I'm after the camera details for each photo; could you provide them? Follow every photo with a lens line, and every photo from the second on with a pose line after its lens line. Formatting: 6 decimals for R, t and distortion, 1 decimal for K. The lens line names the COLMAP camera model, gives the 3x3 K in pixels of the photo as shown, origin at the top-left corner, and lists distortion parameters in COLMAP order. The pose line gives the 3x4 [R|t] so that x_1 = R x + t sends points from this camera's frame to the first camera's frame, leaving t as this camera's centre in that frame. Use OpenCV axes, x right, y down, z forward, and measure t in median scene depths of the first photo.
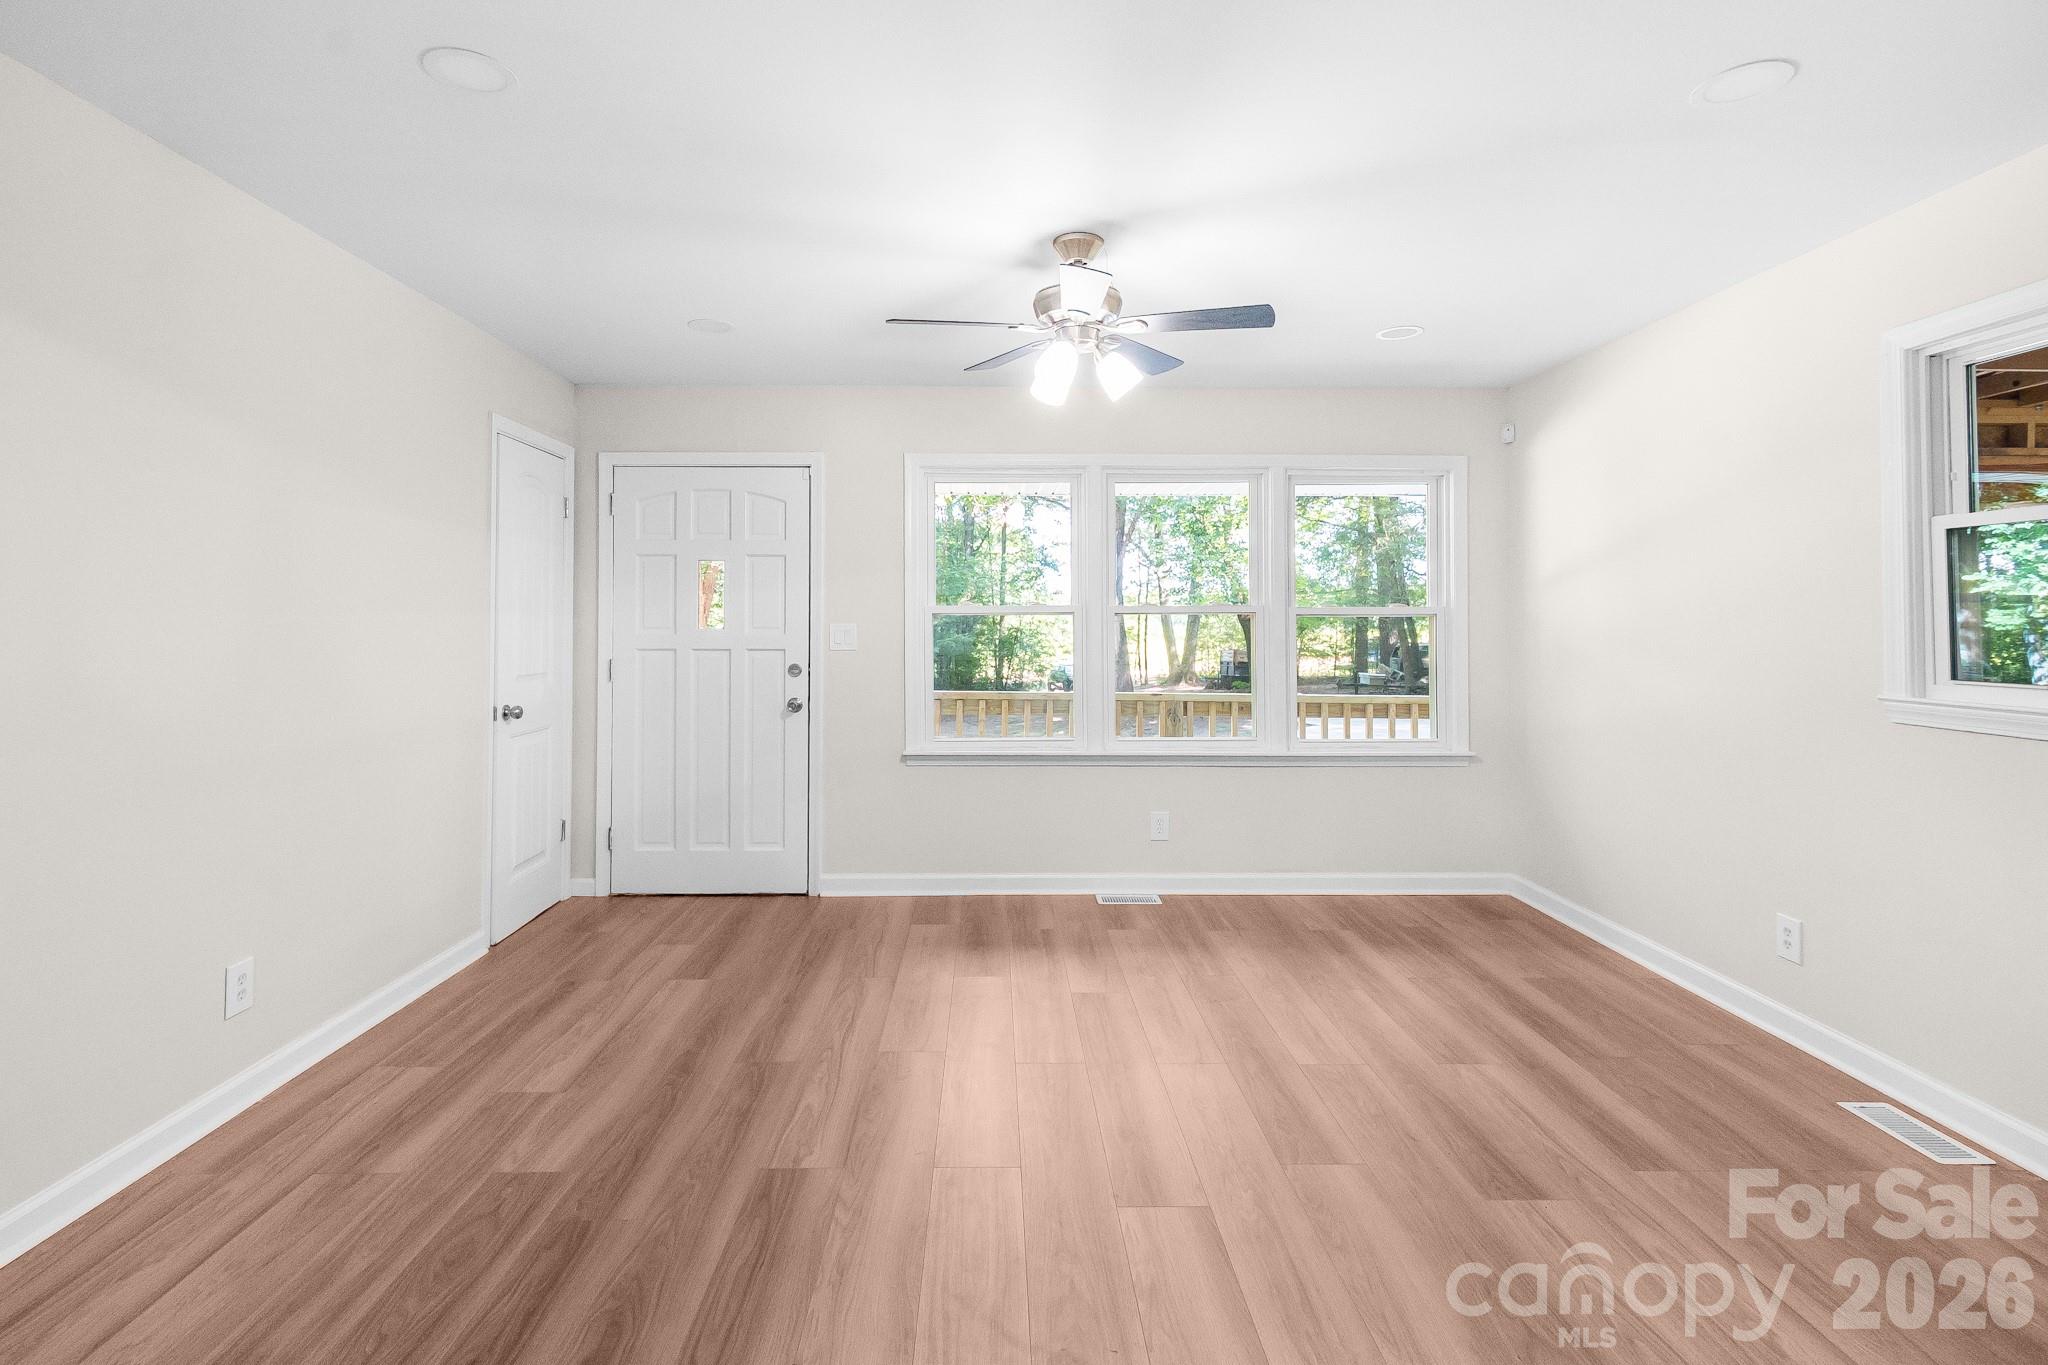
lens RADIAL K [[950.4, 0, 988.7], [0, 950.4, 615.7], [0, 0, 1]] dist [0.017783, -0.000141]
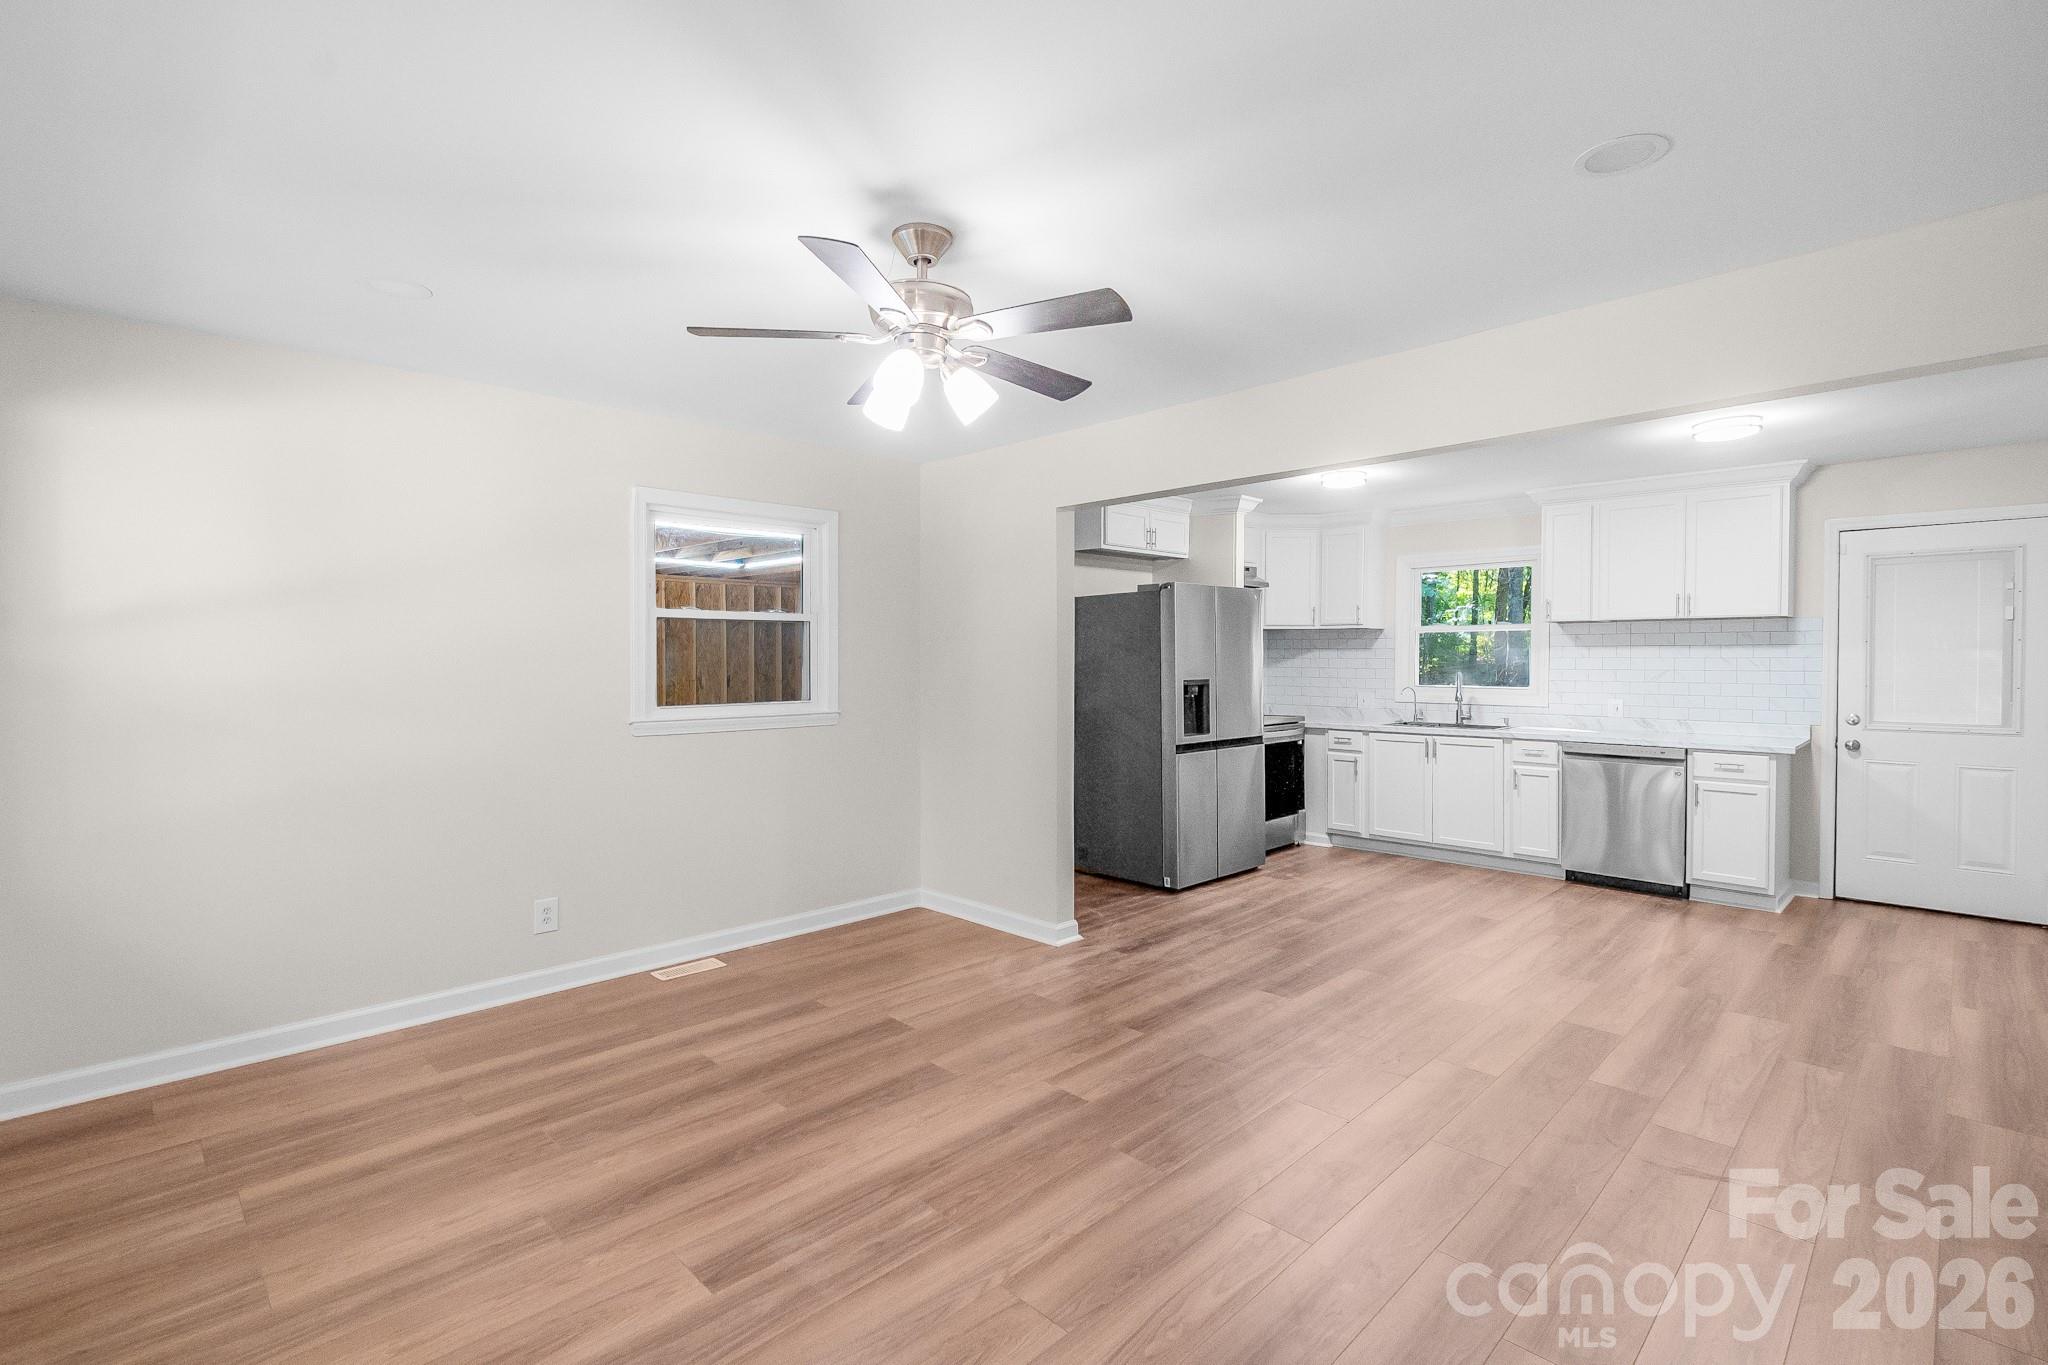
lens RADIAL K [[942.3, 0, 1033.0], [0, 942.3, 675.7], [0, 0, 1]] dist [-0.002284, -0.000162]
pose [[-0.710273, -0.015926, 0.703746, -0.420570], [-0.006501, 0.999850, 0.016065, -0.013578], [-0.703896, 0.006835, -0.710270, 1.121606]]
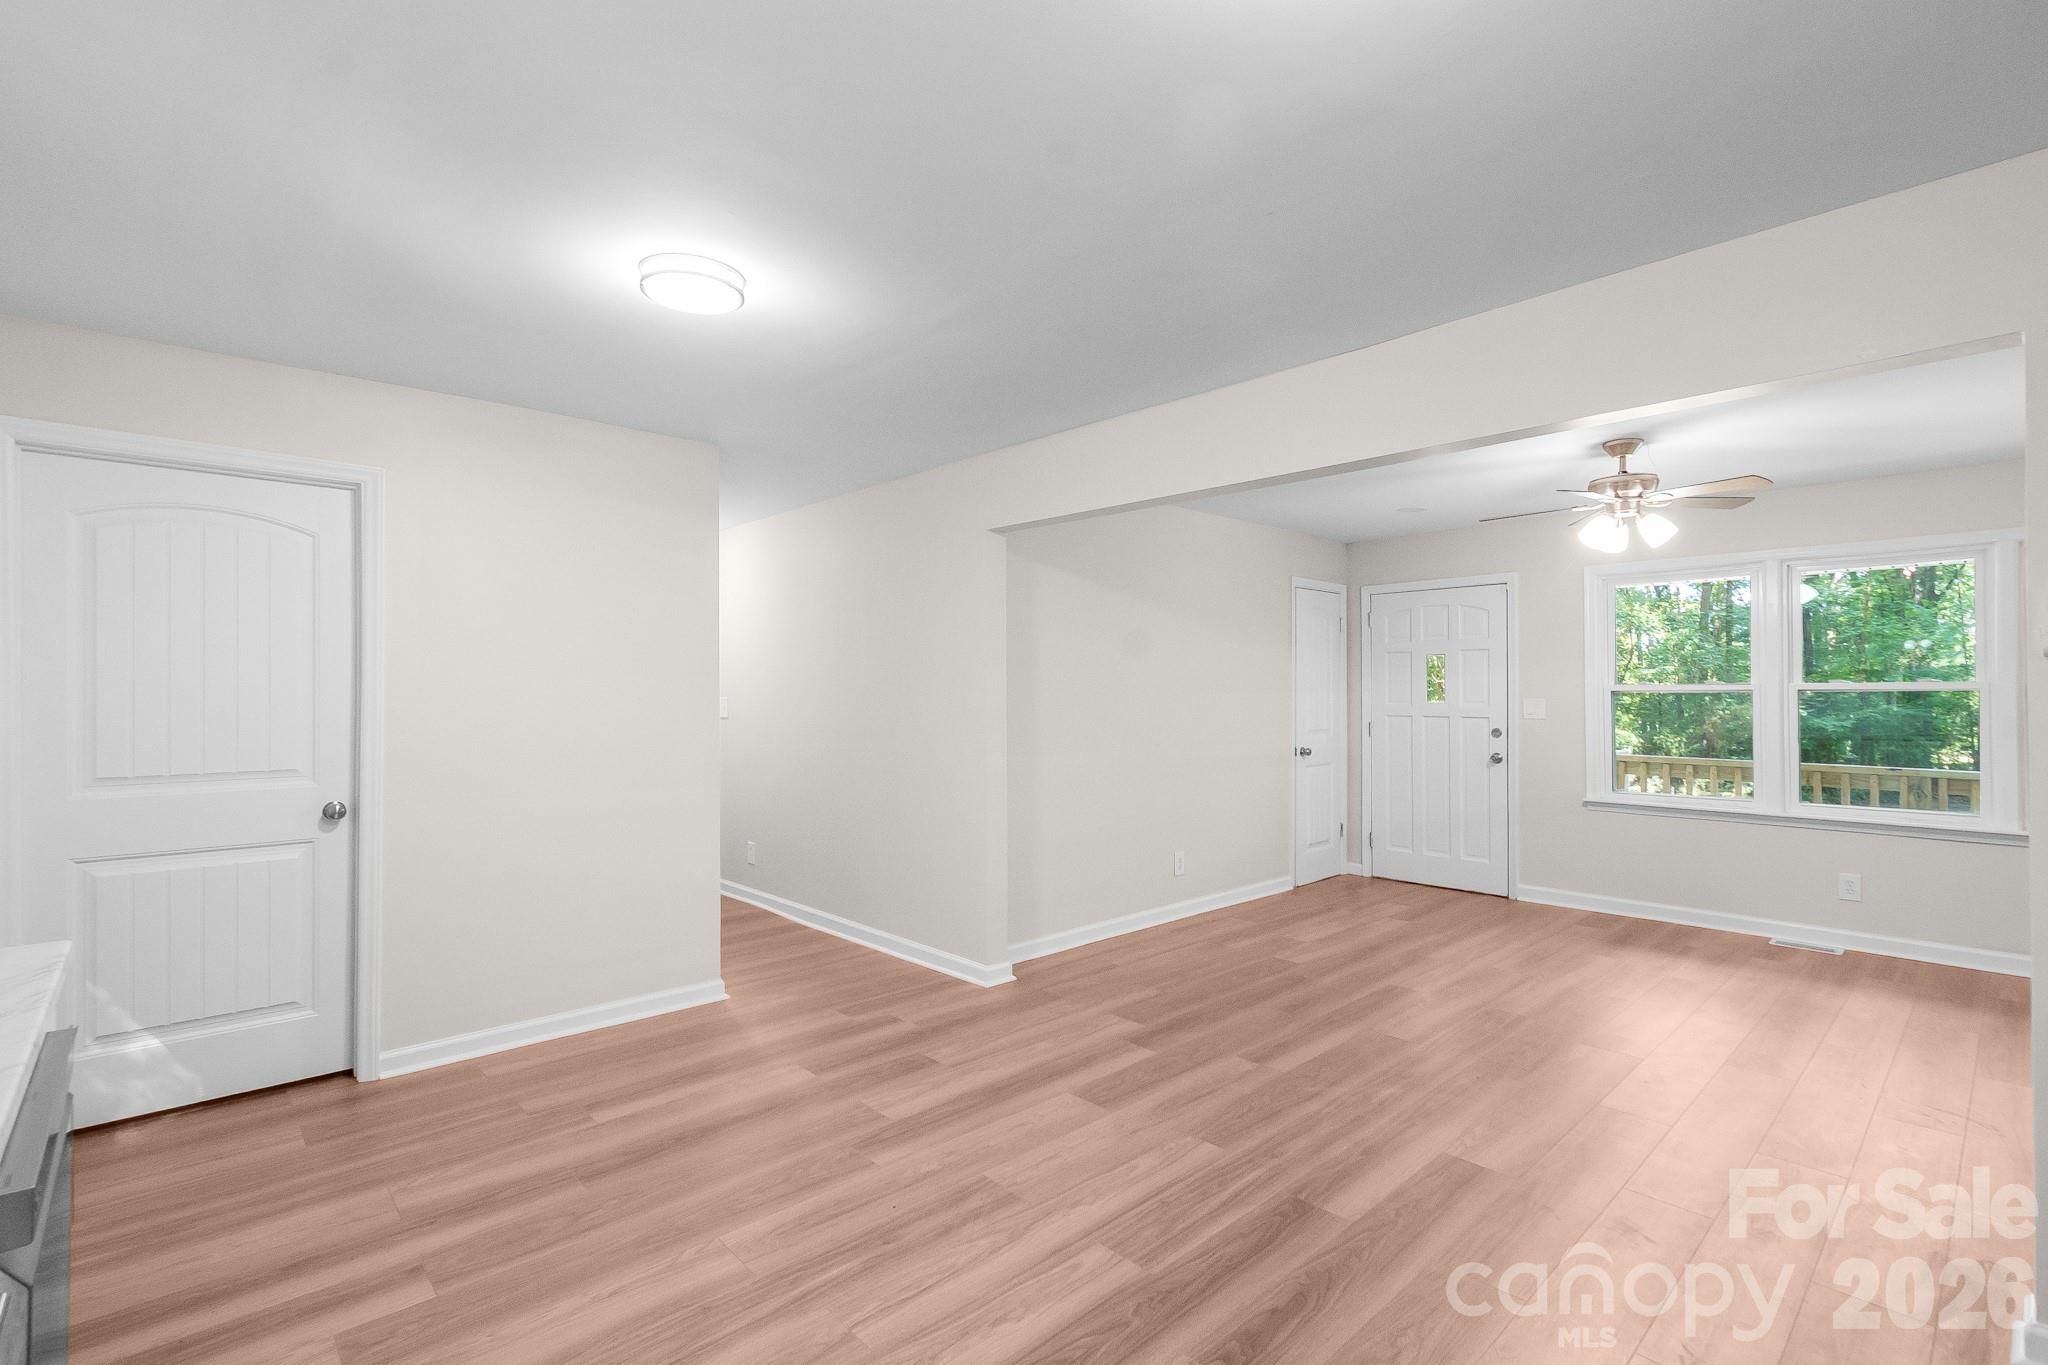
lens RADIAL K [[919.2, 0, 1035.2], [0, 919.2, 678.3], [0, 0, 1]] dist [-0.001043, 0.000220]
pose [[0.679737, -0.011476, -0.733366, 0.381377], [0.008881, 0.999933, -0.007415, -0.021184], [0.733402, -0.001472, 0.679793, -0.469610]]
